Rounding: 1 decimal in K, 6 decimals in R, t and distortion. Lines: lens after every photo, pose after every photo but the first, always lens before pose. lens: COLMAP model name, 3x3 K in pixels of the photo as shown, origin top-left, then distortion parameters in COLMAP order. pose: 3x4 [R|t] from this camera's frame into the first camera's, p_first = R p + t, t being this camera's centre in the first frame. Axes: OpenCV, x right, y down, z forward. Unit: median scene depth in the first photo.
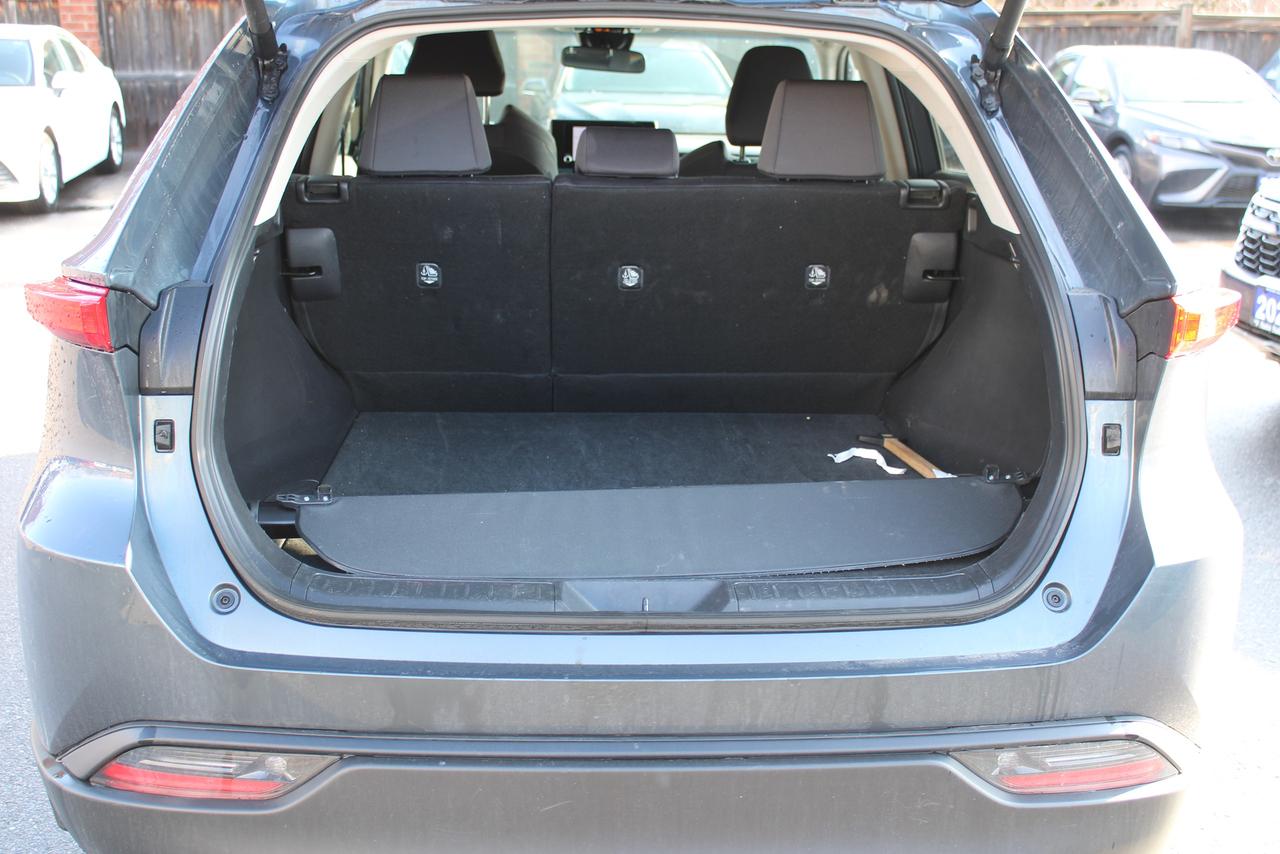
lens RADIAL K [[1513.7, 0, 640.0], [0, 1513.7, 427.0], [0, 0, 1]] dist [-0.053042, 0.046296]
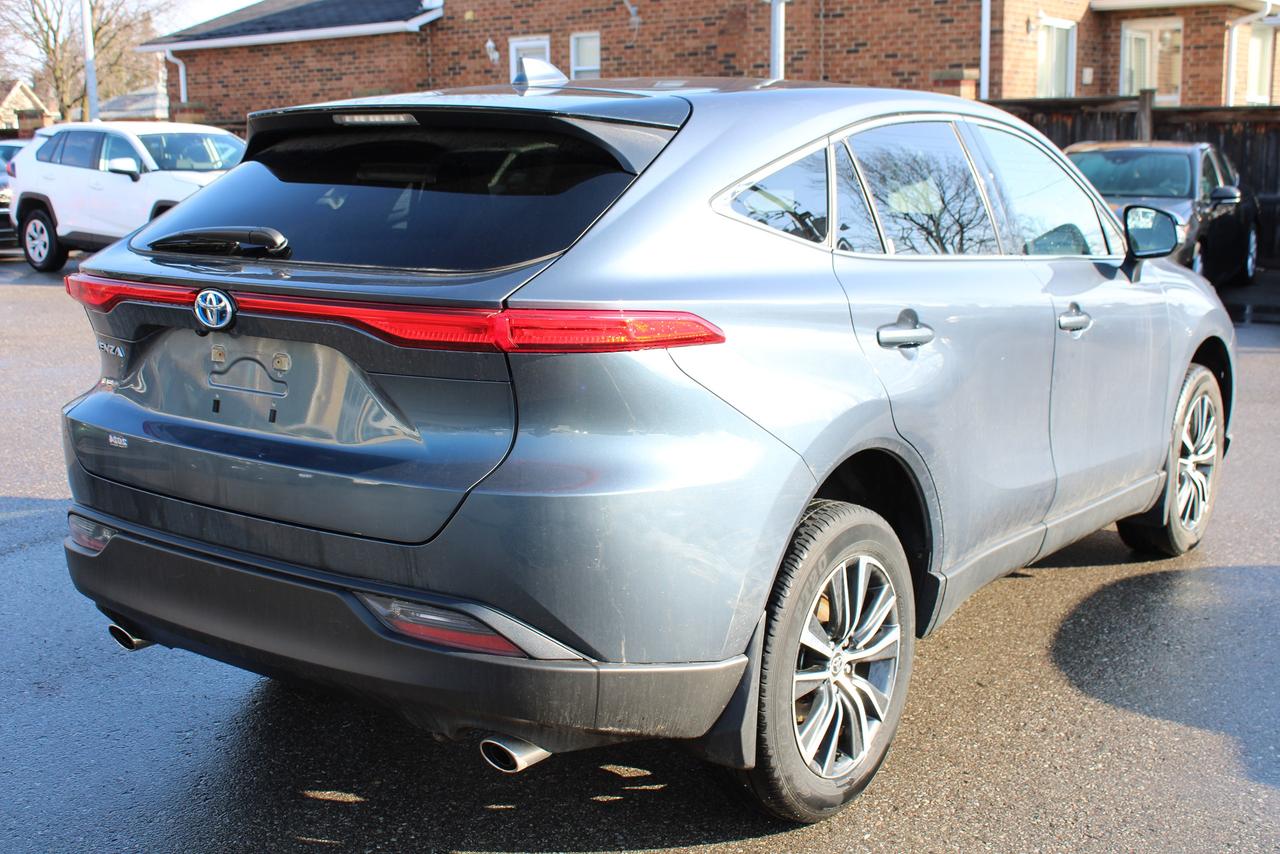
lens RADIAL K [[1513.7, 0, 640.0], [0, 1513.7, 427.0], [0, 0, 1]] dist [-0.053042, 0.046296]
pose [[0.781944, 0.107176, -0.614065, 0.189191], [-0.150964, 0.988342, -0.019736, 0.004849], [0.604792, 0.108134, 0.789008, -0.009040]]
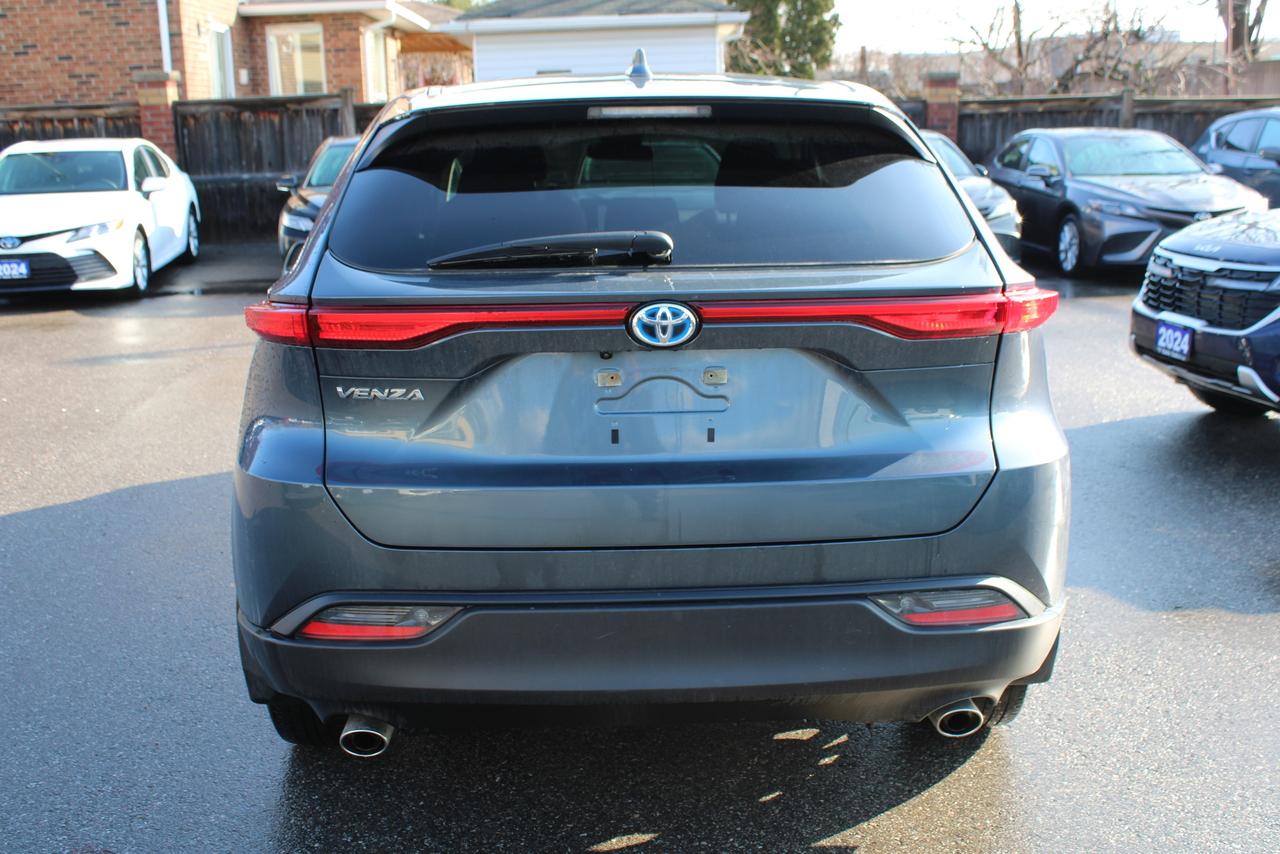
lens RADIAL K [[1412.9, 0, 640.0], [0, 1412.9, 427.0], [0, 0, 1]] dist [-0.116171, 0.141874]
pose [[0.999562, -0.027480, -0.010963, -0.000218], [0.026950, 0.998585, -0.045846, 0.014546], [0.012207, 0.045531, 0.998888, -0.057376]]
